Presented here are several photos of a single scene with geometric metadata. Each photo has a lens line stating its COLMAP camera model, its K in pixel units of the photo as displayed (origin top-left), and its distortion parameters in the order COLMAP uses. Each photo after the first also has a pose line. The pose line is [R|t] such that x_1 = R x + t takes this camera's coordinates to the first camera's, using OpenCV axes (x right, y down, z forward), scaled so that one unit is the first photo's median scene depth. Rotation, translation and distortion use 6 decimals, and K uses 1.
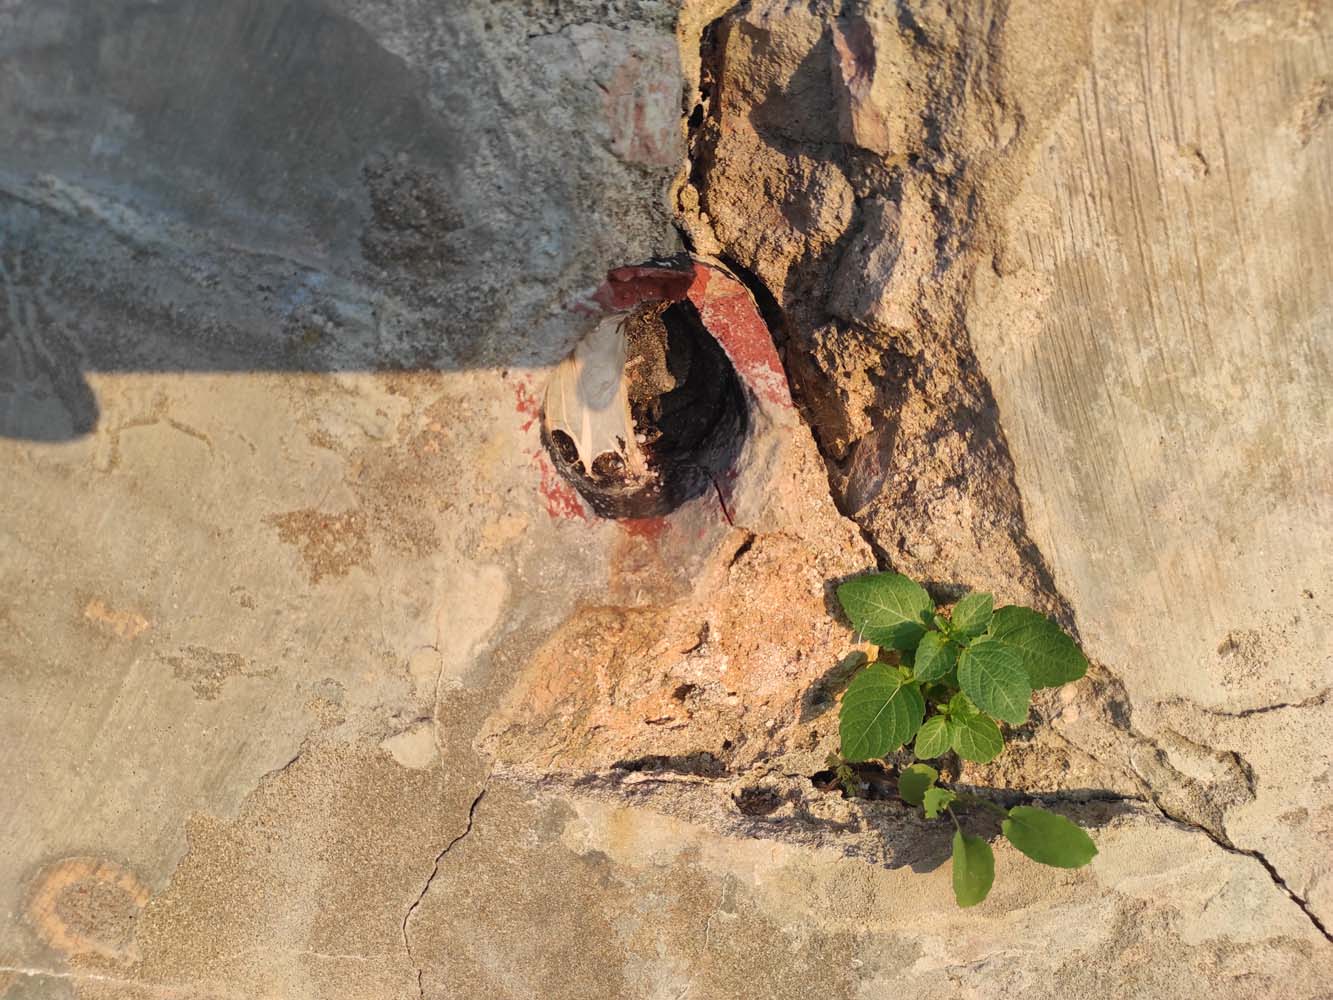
lens RADIAL K [[1006.9, 0, 666.5], [0, 1006.9, 500.0], [0, 0, 1]] dist [0.002396, -0.000927]
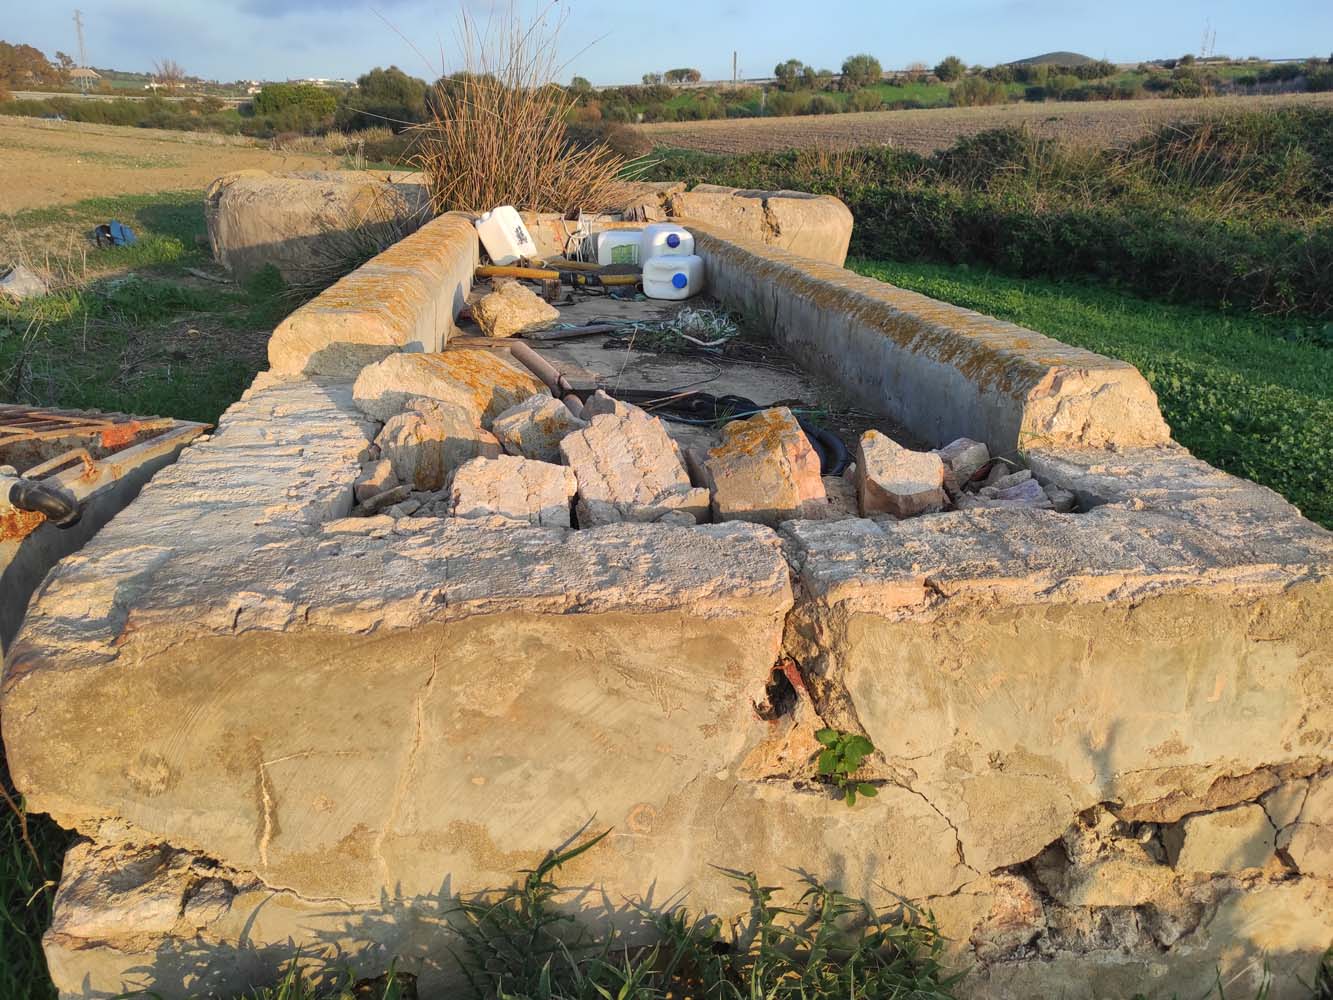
lens RADIAL K [[1006.9, 0, 666.5], [0, 1006.9, 500.0], [0, 0, 1]] dist [0.002396, -0.000927]
pose [[0.997369, -0.023739, 0.068497, -0.730946], [0.025913, 0.999182, -0.031033, -0.779593], [-0.067704, 0.032726, 0.997169, -3.227319]]
